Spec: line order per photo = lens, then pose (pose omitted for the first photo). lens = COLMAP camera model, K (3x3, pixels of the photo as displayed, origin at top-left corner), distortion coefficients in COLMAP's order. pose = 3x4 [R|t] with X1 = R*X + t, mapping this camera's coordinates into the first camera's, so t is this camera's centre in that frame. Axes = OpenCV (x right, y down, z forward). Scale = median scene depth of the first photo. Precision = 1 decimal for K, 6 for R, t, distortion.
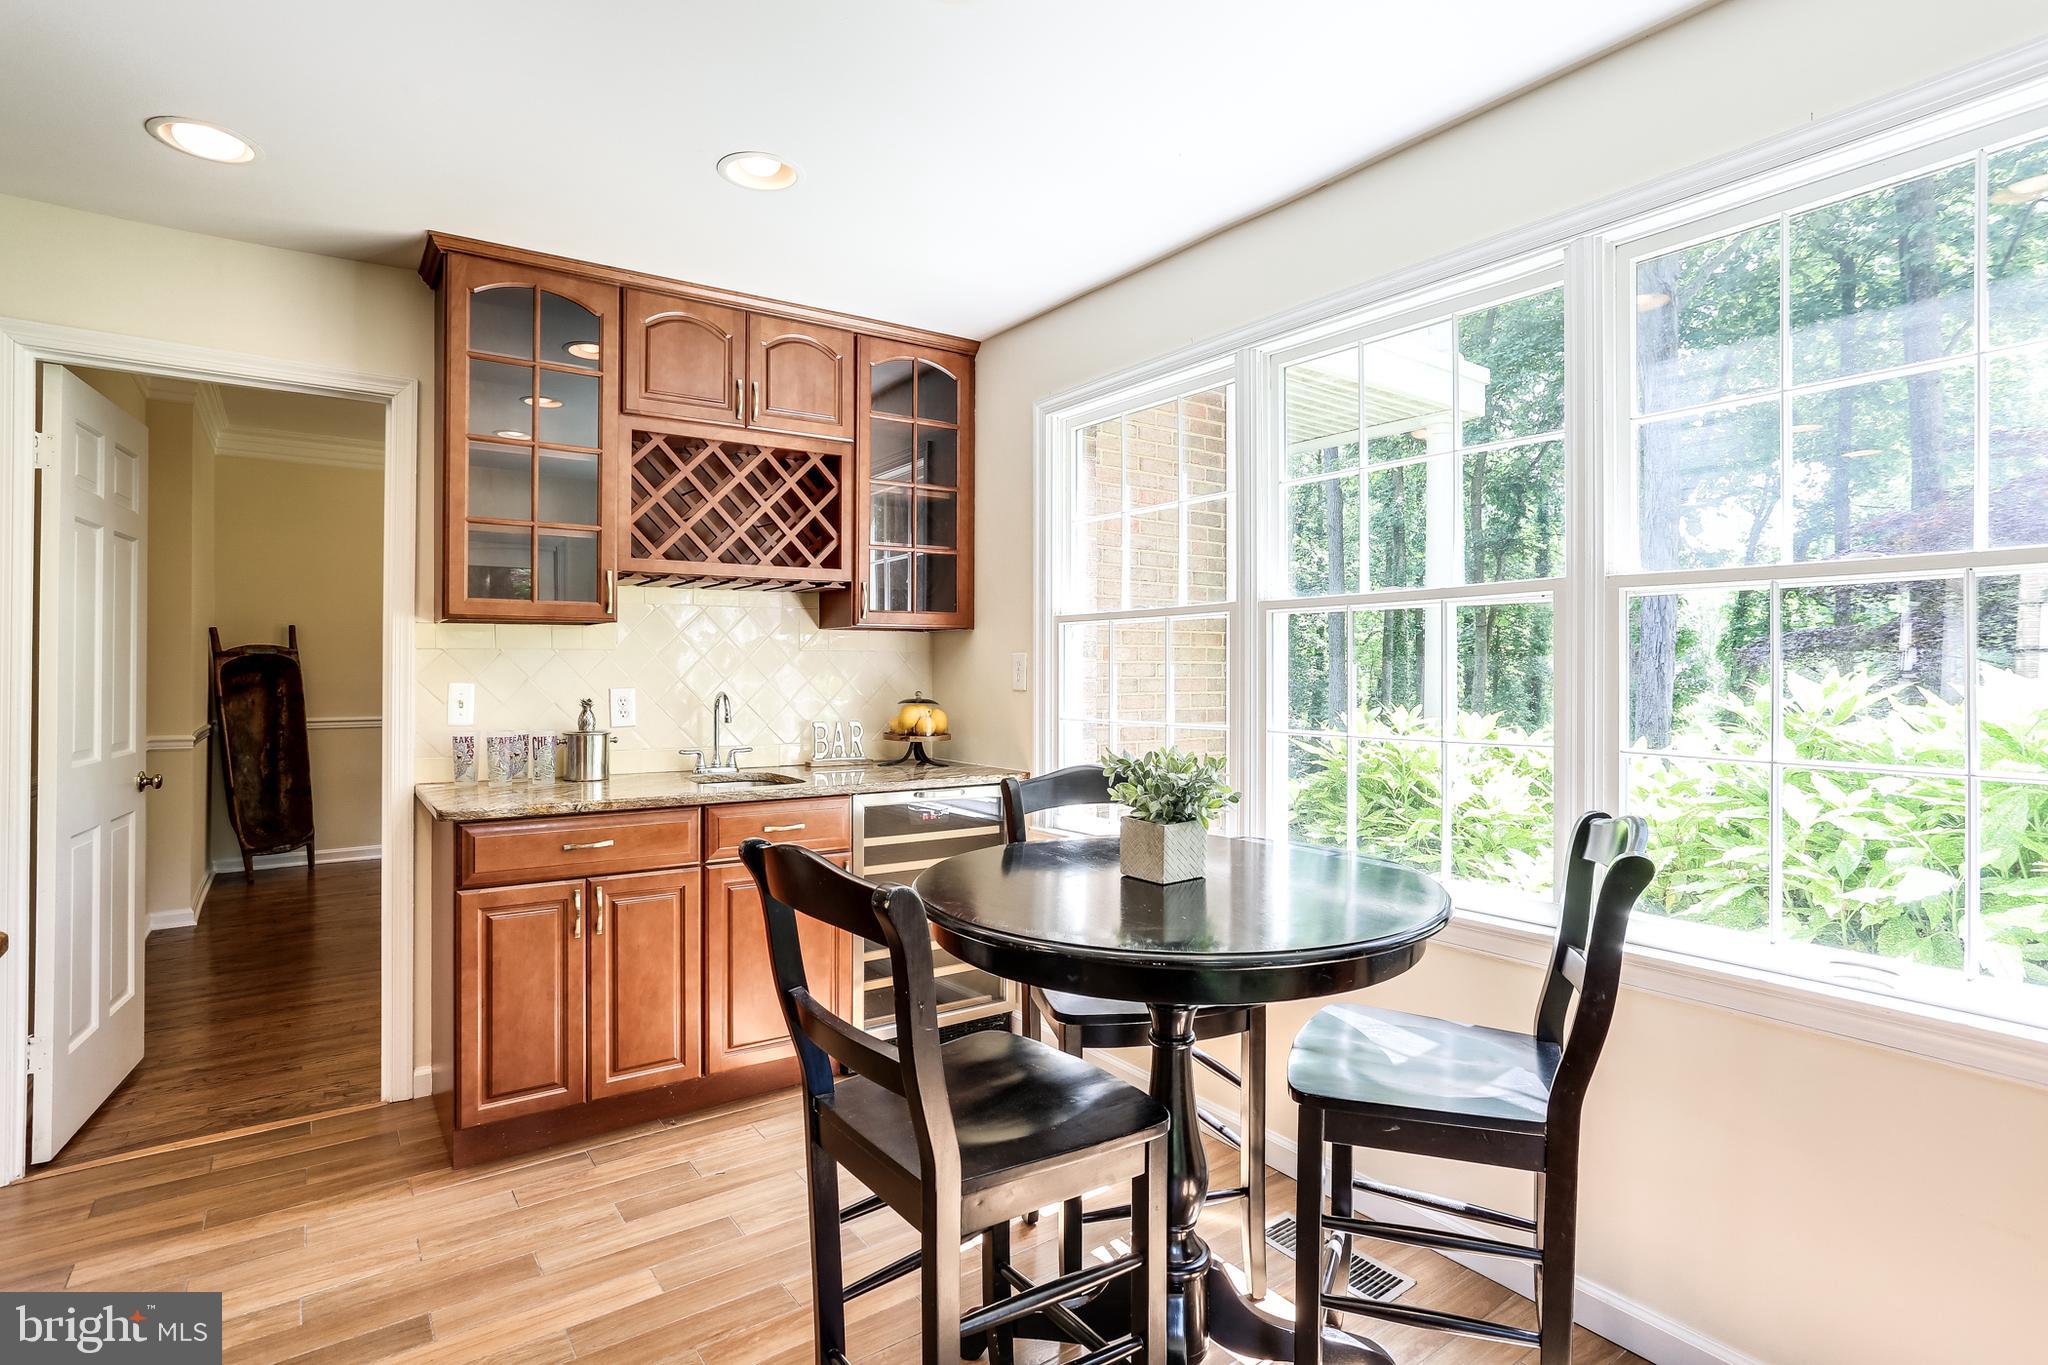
lens RADIAL K [[992.2, 0, 1024.0], [0, 992.2, 682.5], [0, 0, 1]] dist [-0.001264, -0.000152]
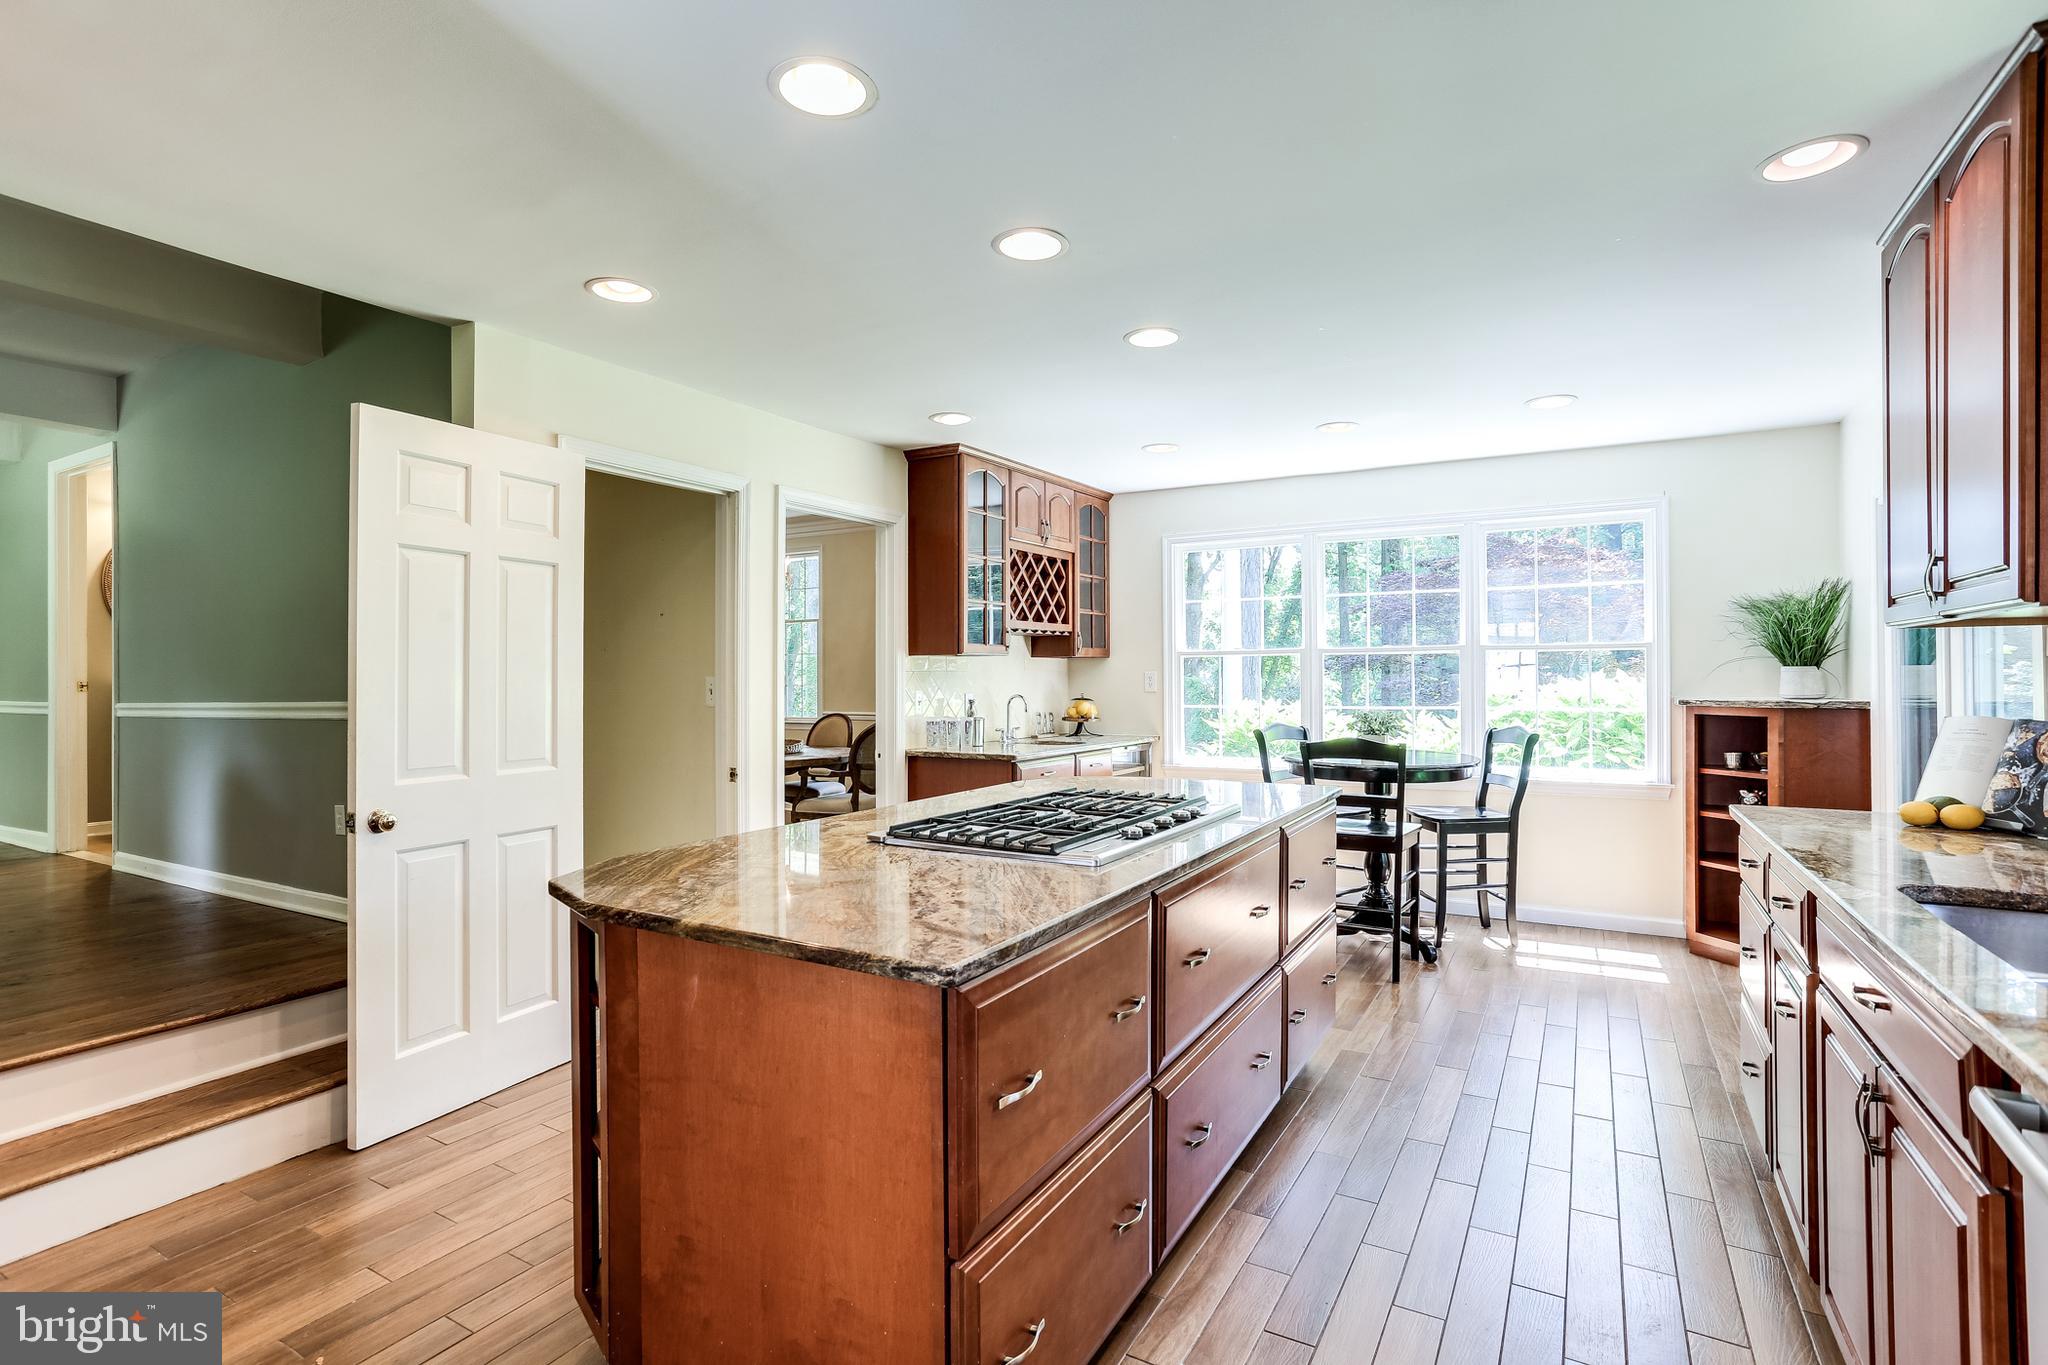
lens RADIAL K [[992.2, 0, 1024.0], [0, 992.2, 682.5], [0, 0, 1]] dist [-0.001264, -0.000152]
pose [[0.904366, -0.005017, 0.426727, -0.559519], [0.005734, 0.999983, -0.000397, -0.005748], [-0.426718, 0.002806, 0.904380, -0.312943]]
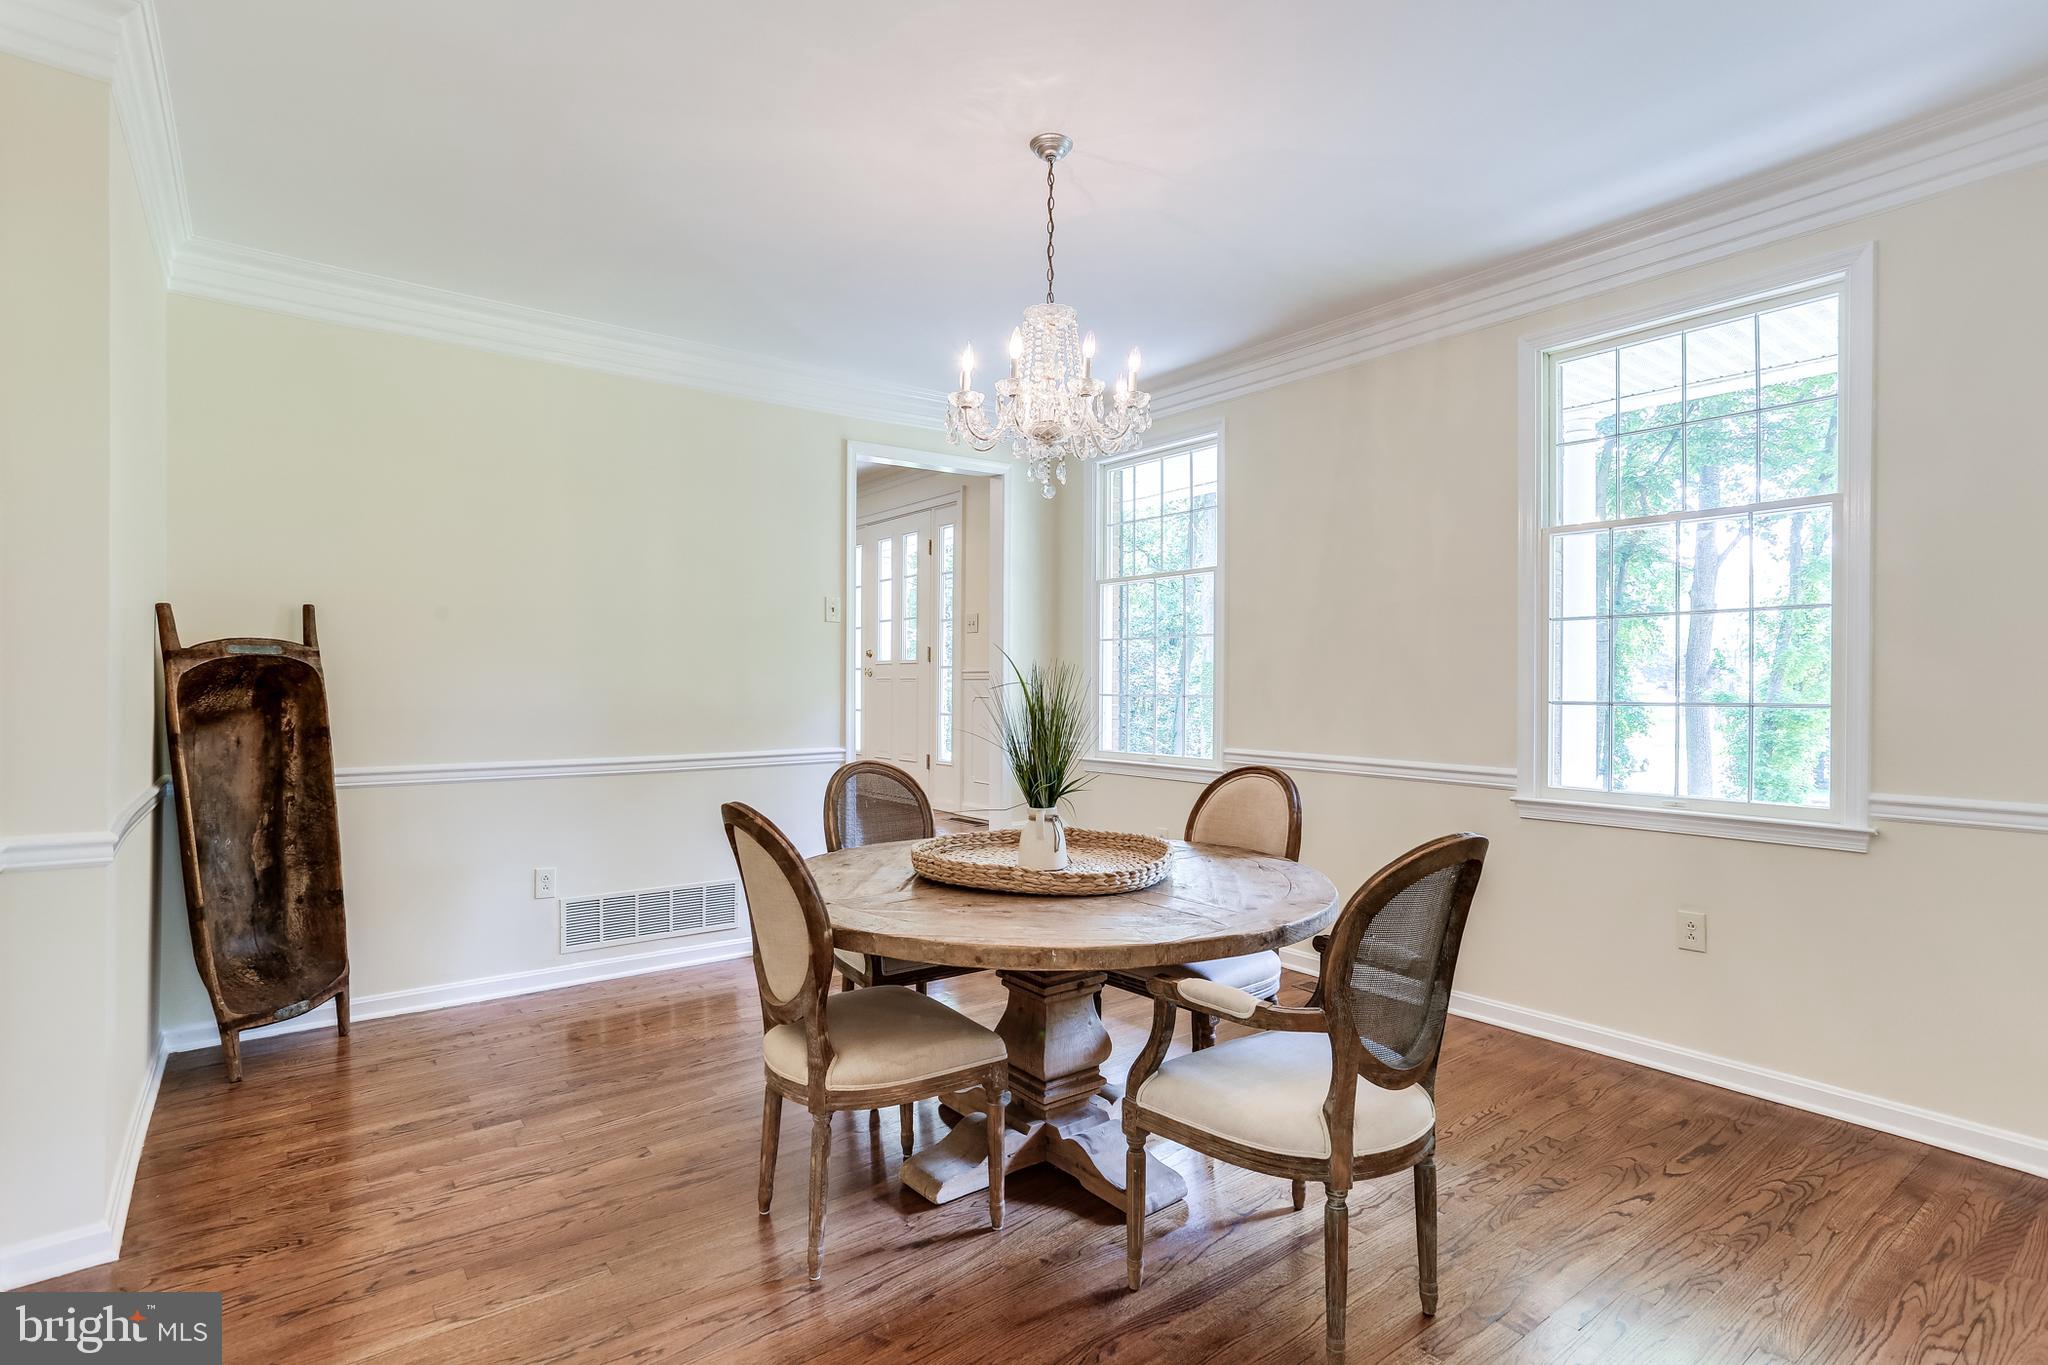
lens RADIAL K [[979.7, 0, 1024.0], [0, 979.7, 682.5], [0, 0, 1]] dist [-0.000321, 0.000212]
pose [[0.999252, -0.000930, 0.038661, -0.372098], [0.000933, 1.000000, -0.000066, -0.012758], [-0.038661, 0.000102, 0.999252, 0.450923]]
